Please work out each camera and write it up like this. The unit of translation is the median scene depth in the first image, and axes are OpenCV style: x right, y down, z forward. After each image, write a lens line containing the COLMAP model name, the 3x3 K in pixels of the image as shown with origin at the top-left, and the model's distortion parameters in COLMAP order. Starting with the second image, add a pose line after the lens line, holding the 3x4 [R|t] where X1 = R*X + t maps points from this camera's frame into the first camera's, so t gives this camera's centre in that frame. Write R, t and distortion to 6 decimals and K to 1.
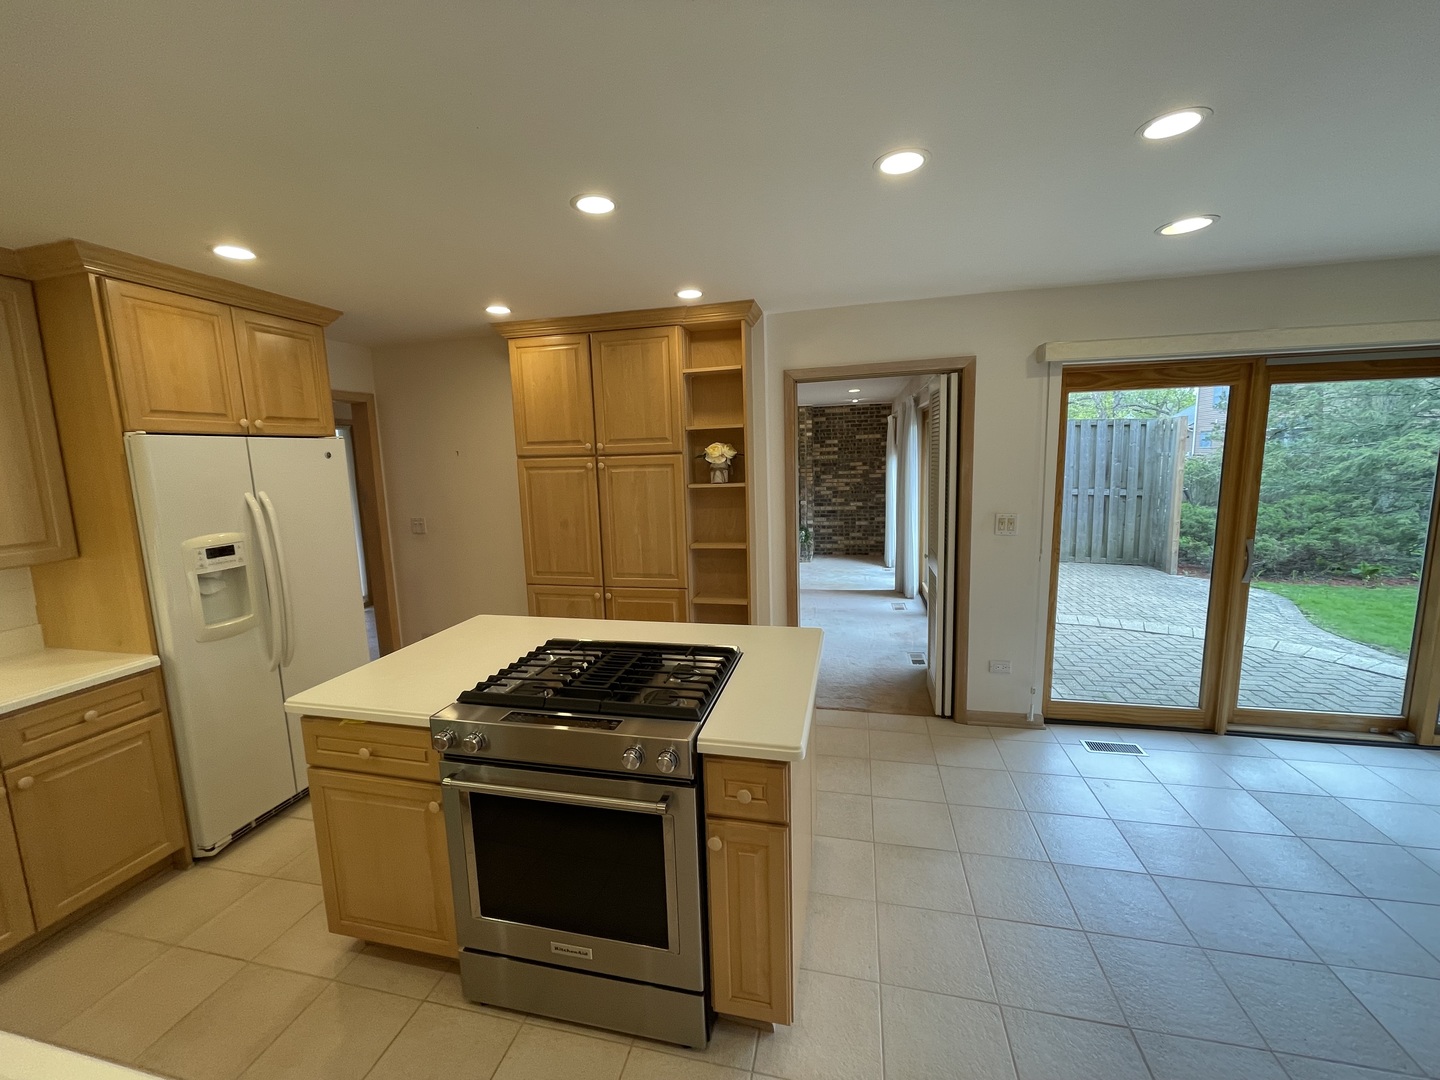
lens RADIAL K [[574.2, 0, 717.4], [0, 574.2, 536.3], [0, 0, 1]] dist [-0.000186, 0.000056]
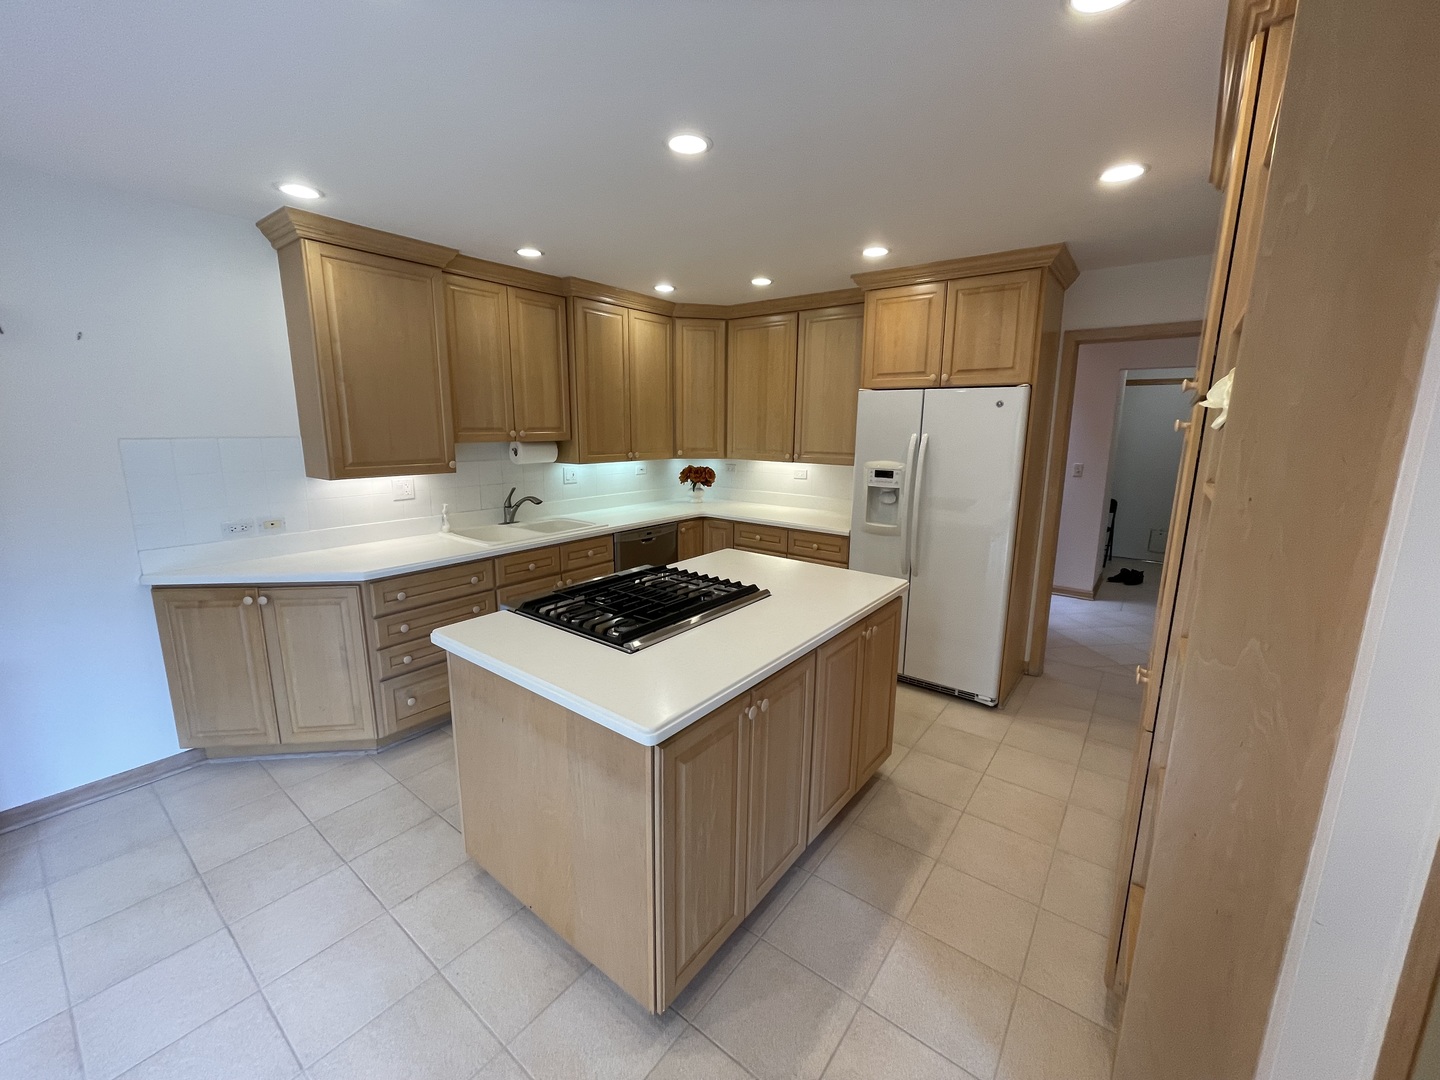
lens RADIAL K [[581.0, 0, 715.1], [0, 581.0, 532.9], [0, 0, 1]] dist [-0.013245, 0.011788]
pose [[-0.420072, 0.197241, -0.885797, 0.438152], [-0.124929, 0.954232, 0.271725, -0.125694], [0.898851, 0.224806, -0.376205, 0.888545]]
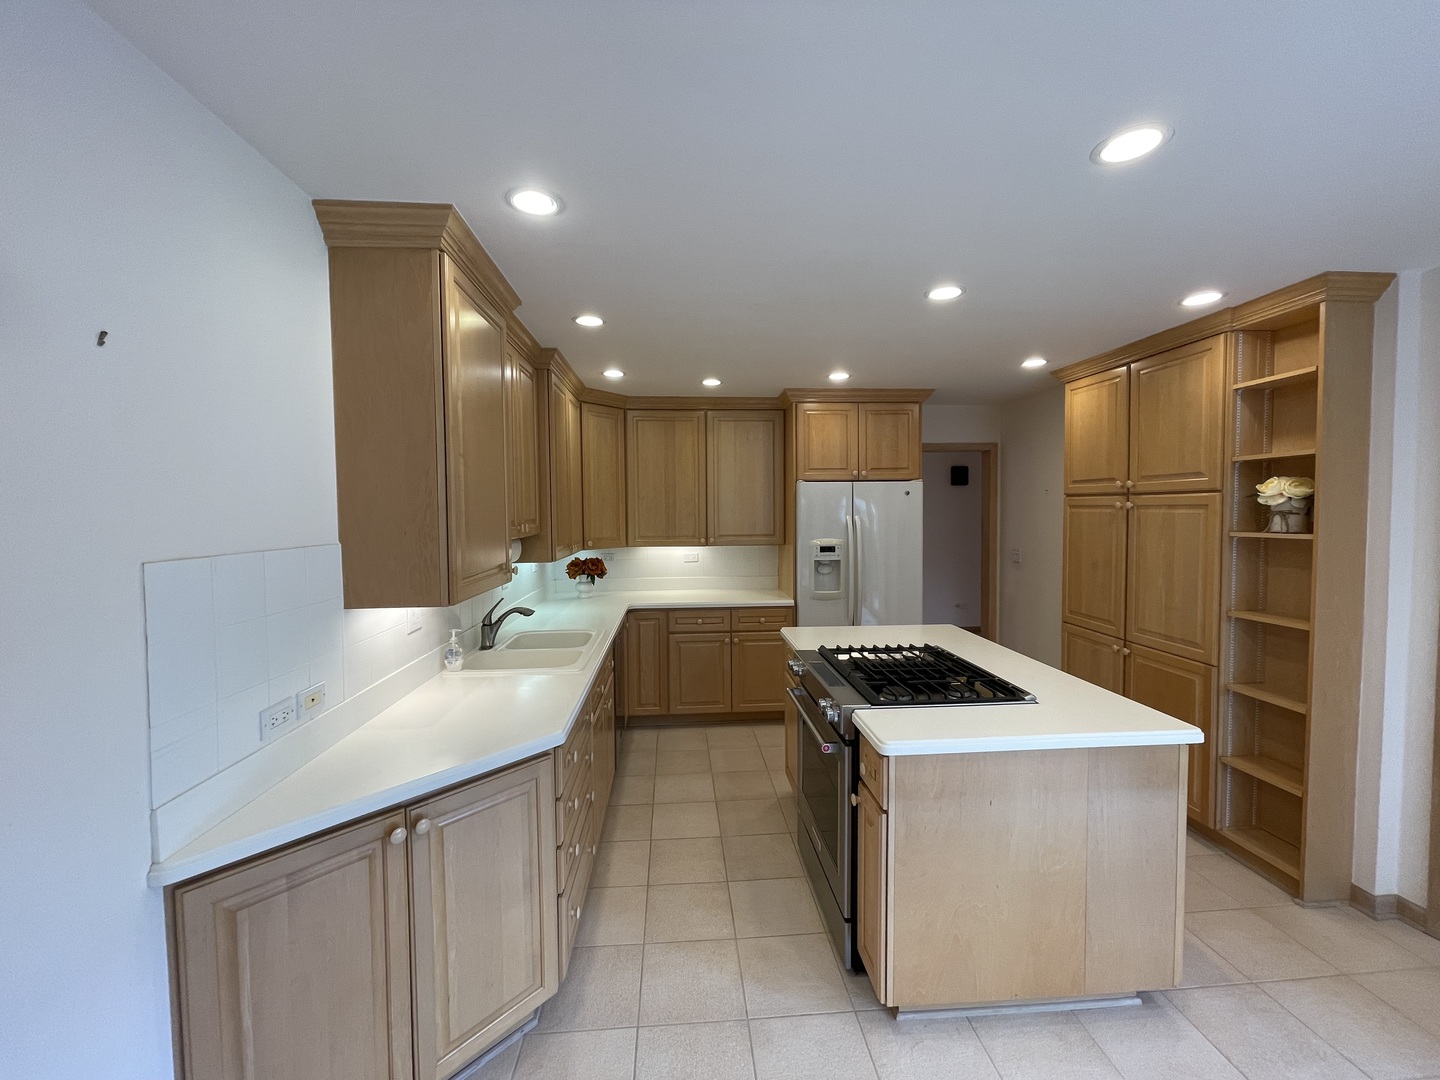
lens RADIAL K [[581.0, 0, 715.1], [0, 581.0, 532.9], [0, 0, 1]] dist [-0.013245, 0.011788]
pose [[0.298905, 0.067053, -0.951924, 0.496765], [-0.135982, 0.990342, 0.027061, -0.016432], [0.944545, 0.121356, 0.305136, 0.115836]]
